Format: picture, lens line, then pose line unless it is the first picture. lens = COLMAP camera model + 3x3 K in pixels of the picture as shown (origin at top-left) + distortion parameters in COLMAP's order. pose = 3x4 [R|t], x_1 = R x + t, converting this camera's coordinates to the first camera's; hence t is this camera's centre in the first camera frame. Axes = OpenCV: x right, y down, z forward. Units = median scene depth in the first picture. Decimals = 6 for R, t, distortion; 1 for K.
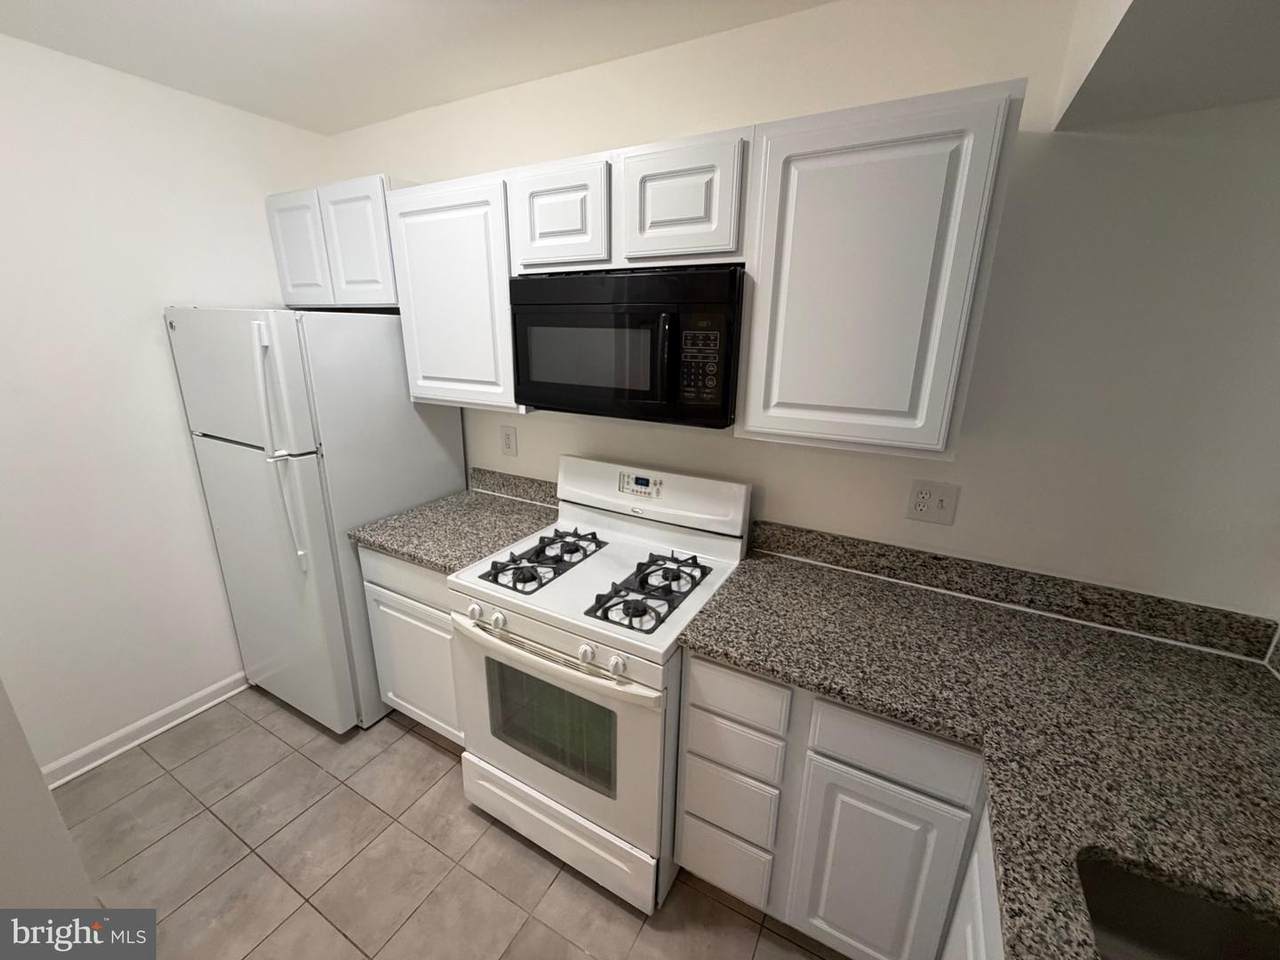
lens RADIAL K [[511.7, 0, 635.3], [0, 511.7, 479.7], [0, 0, 1]] dist [-0.002096, -0.000035]
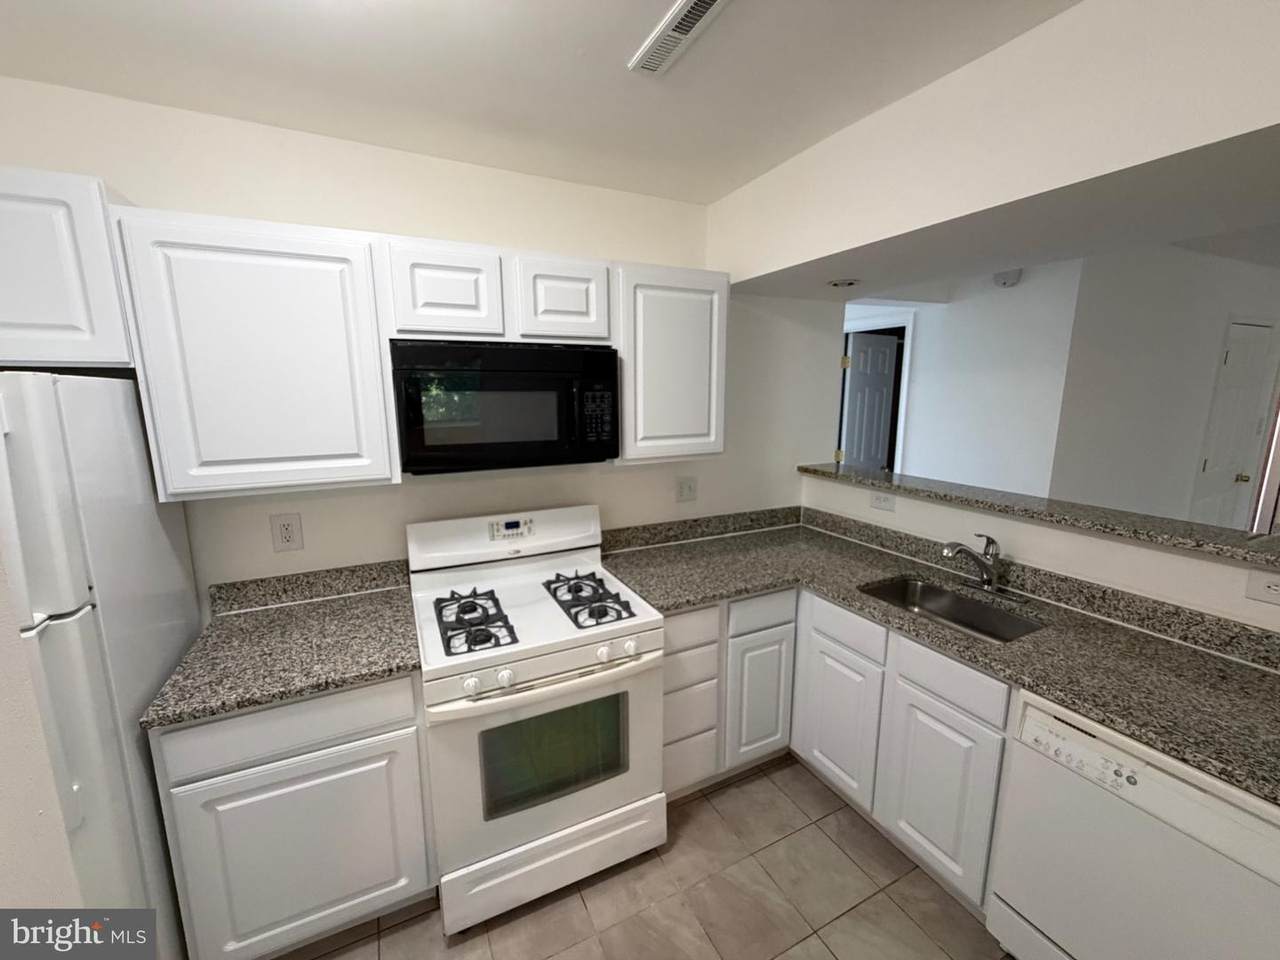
lens RADIAL K [[511.7, 0, 635.3], [0, 511.7, 479.7], [0, 0, 1]] dist [-0.002096, -0.000035]
pose [[0.567215, -0.157660, 0.808338, -0.806922], [0.246821, 0.968932, 0.015787, -0.049155], [-0.785714, 0.190560, 0.588507, 0.131406]]
